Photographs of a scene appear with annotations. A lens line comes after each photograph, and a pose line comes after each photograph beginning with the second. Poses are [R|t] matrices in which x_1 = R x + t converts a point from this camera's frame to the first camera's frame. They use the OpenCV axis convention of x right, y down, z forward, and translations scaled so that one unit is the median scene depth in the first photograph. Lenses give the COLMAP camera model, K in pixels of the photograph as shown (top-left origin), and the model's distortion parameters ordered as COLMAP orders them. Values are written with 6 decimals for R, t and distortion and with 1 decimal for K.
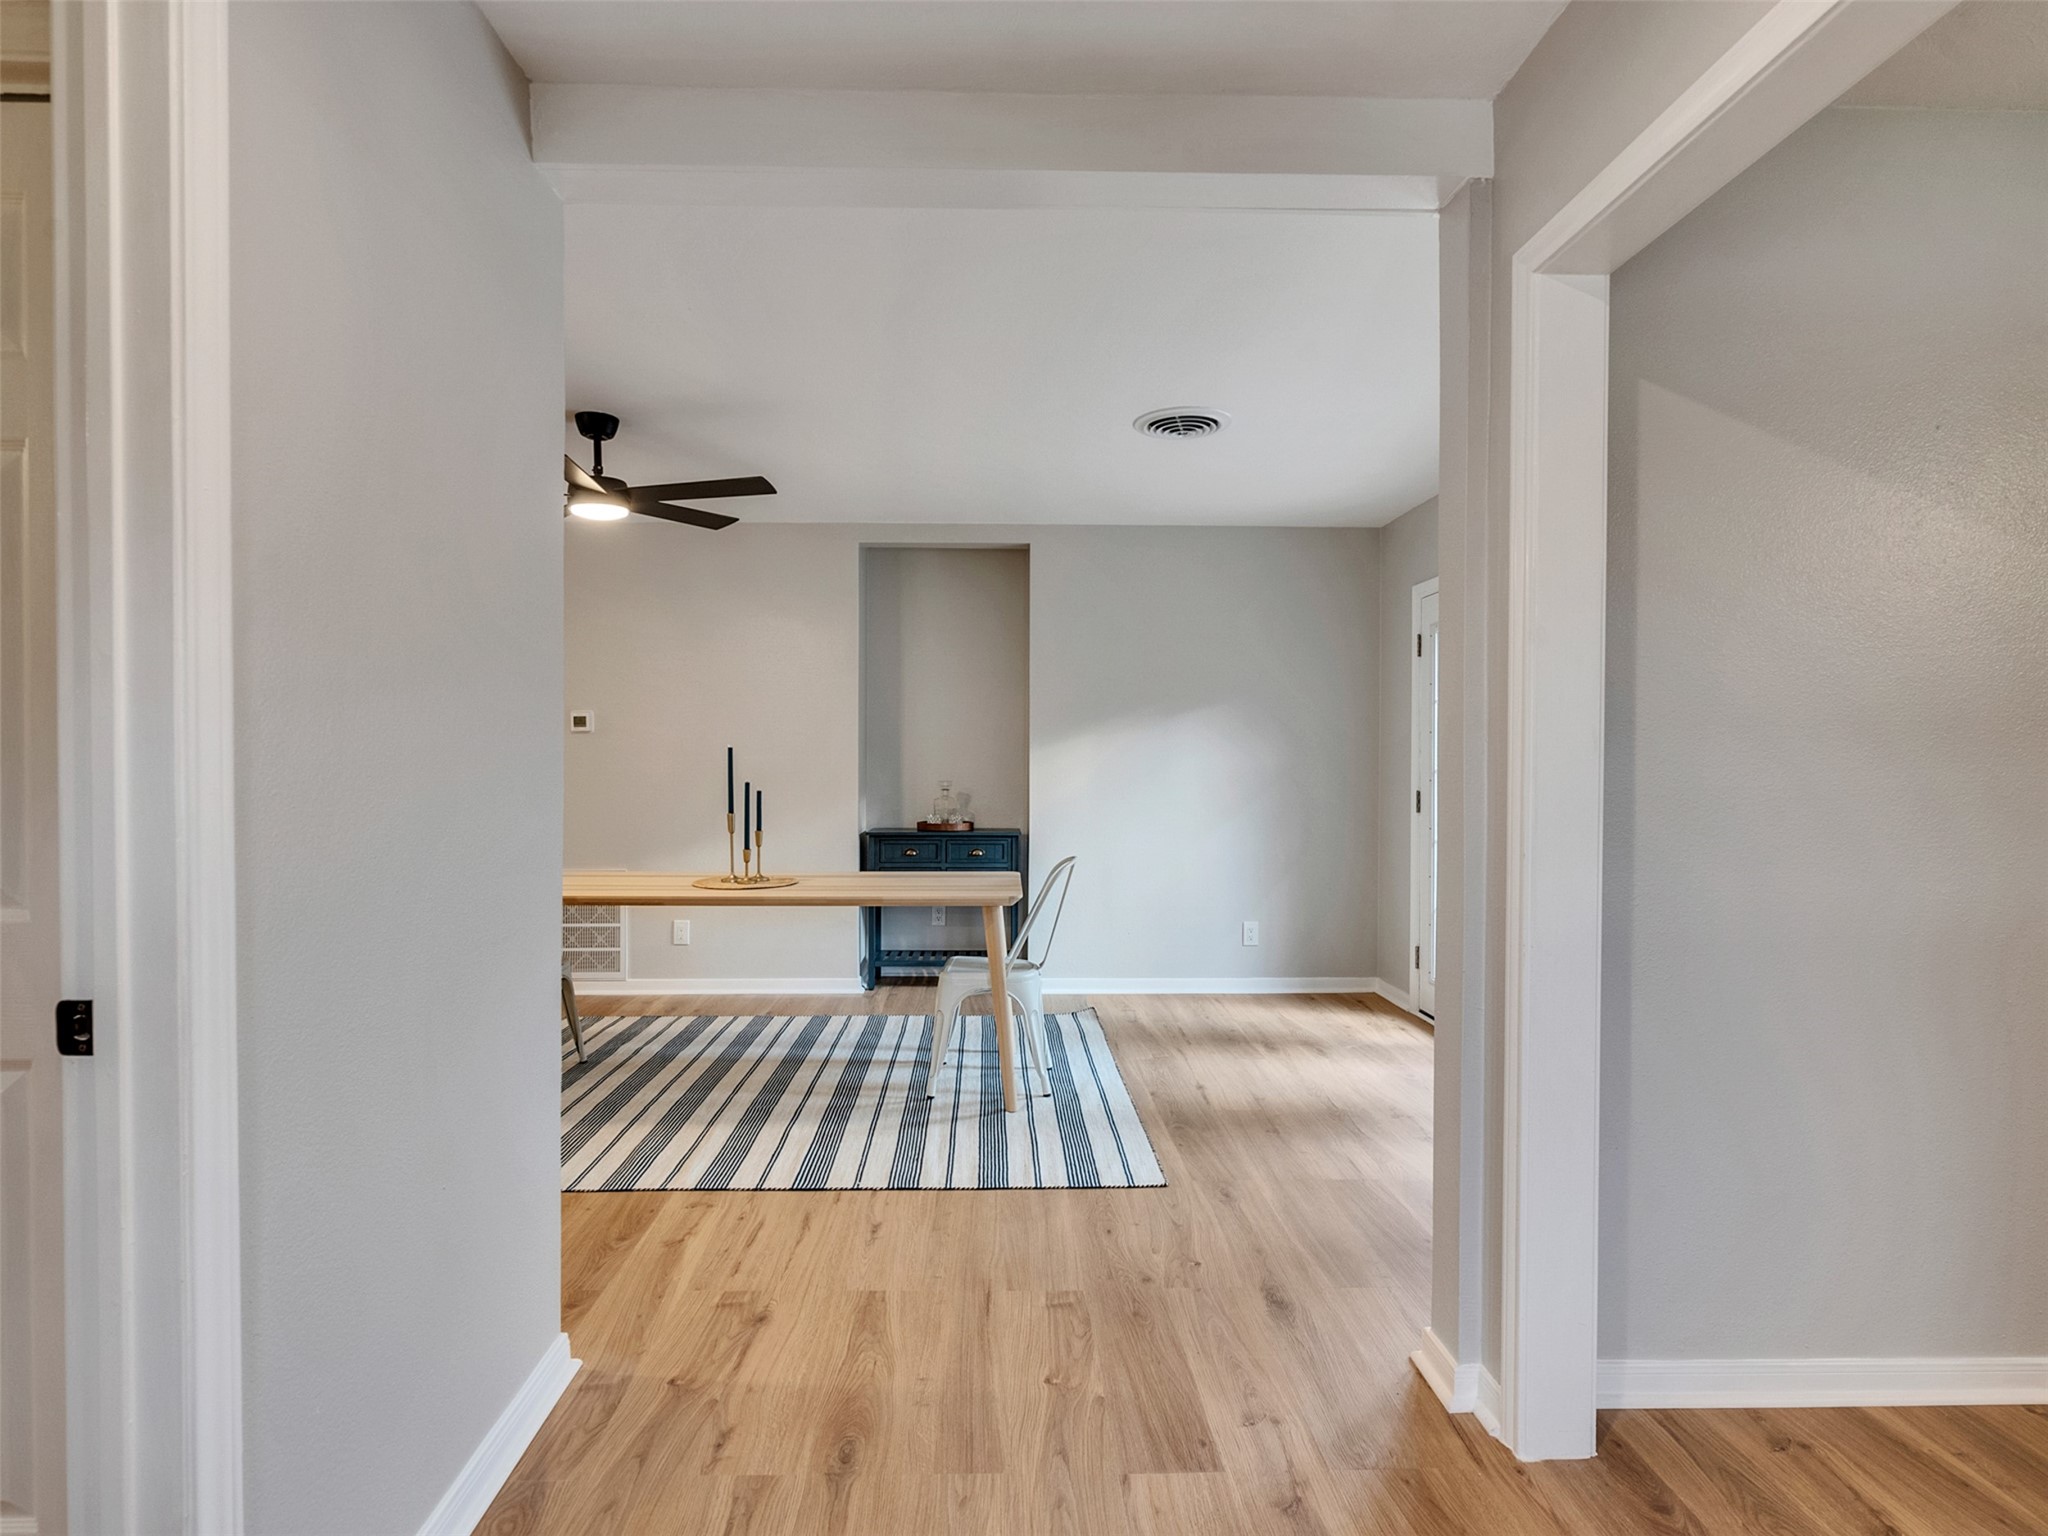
lens RADIAL K [[1063.9, 0, 1017.0], [0, 1063.9, 769.7], [0, 0, 1]] dist [-0.005522, 0.000555]
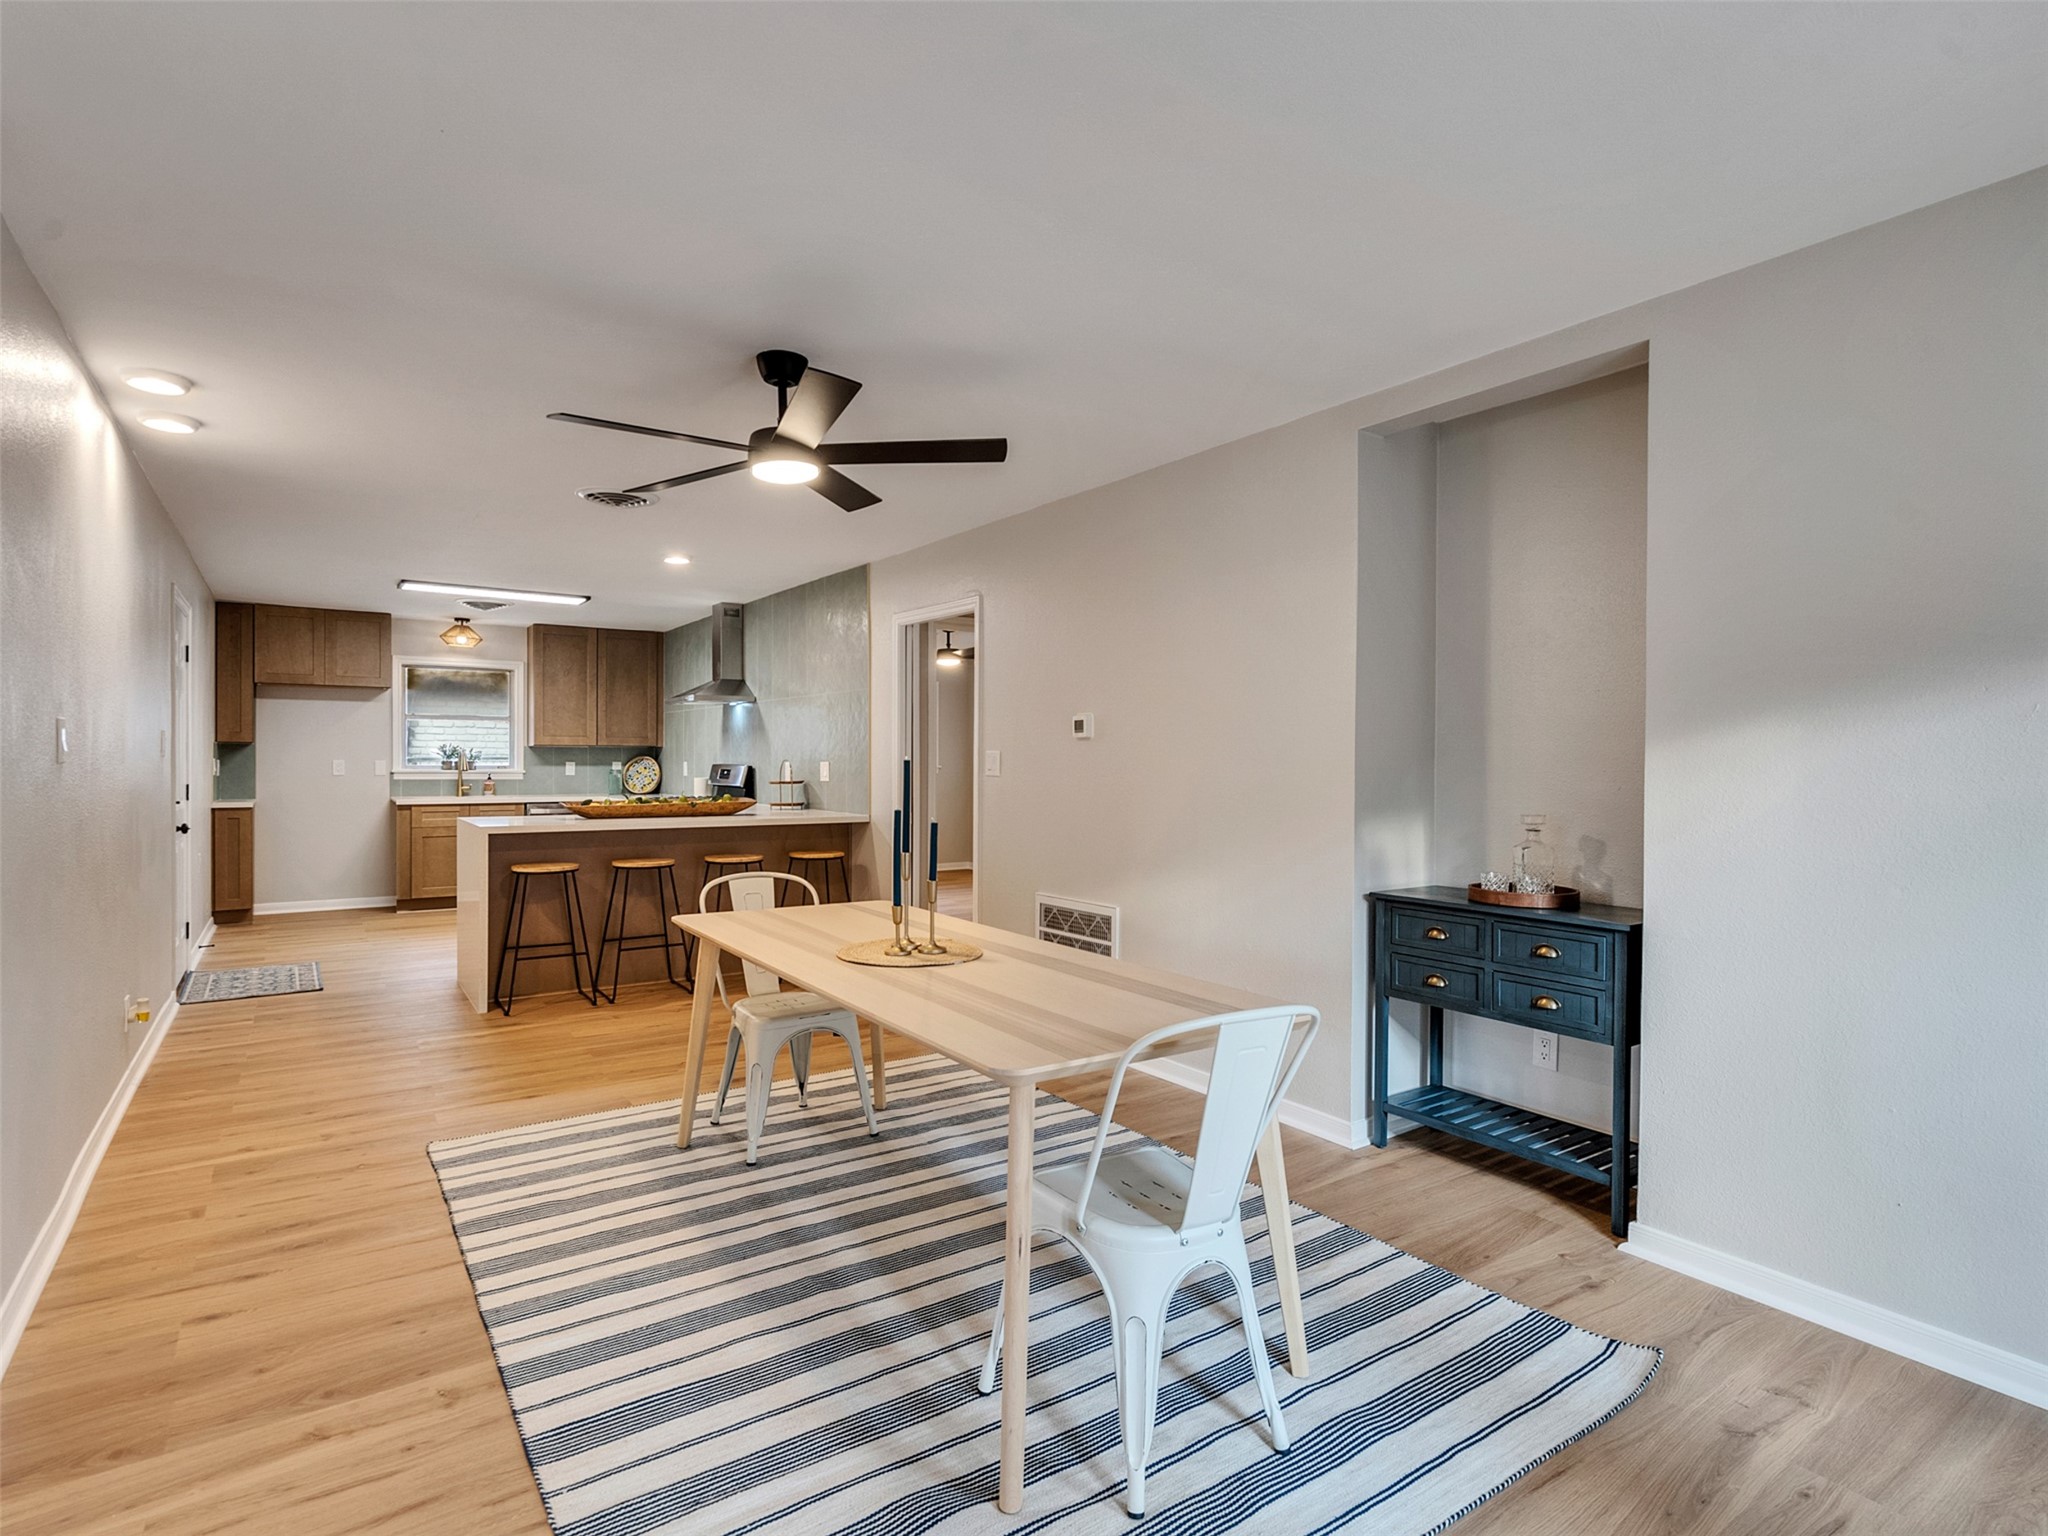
lens RADIAL K [[1063.9, 0, 1024.7], [0, 1063.9, 770.4], [0, 0, 1]] dist [-0.005522, 0.000555]
pose [[0.538836, 0.009610, -0.842356, 0.397298], [-0.012142, 0.999920, 0.003641, -0.017679], [0.842323, 0.008266, 0.538909, 0.723612]]
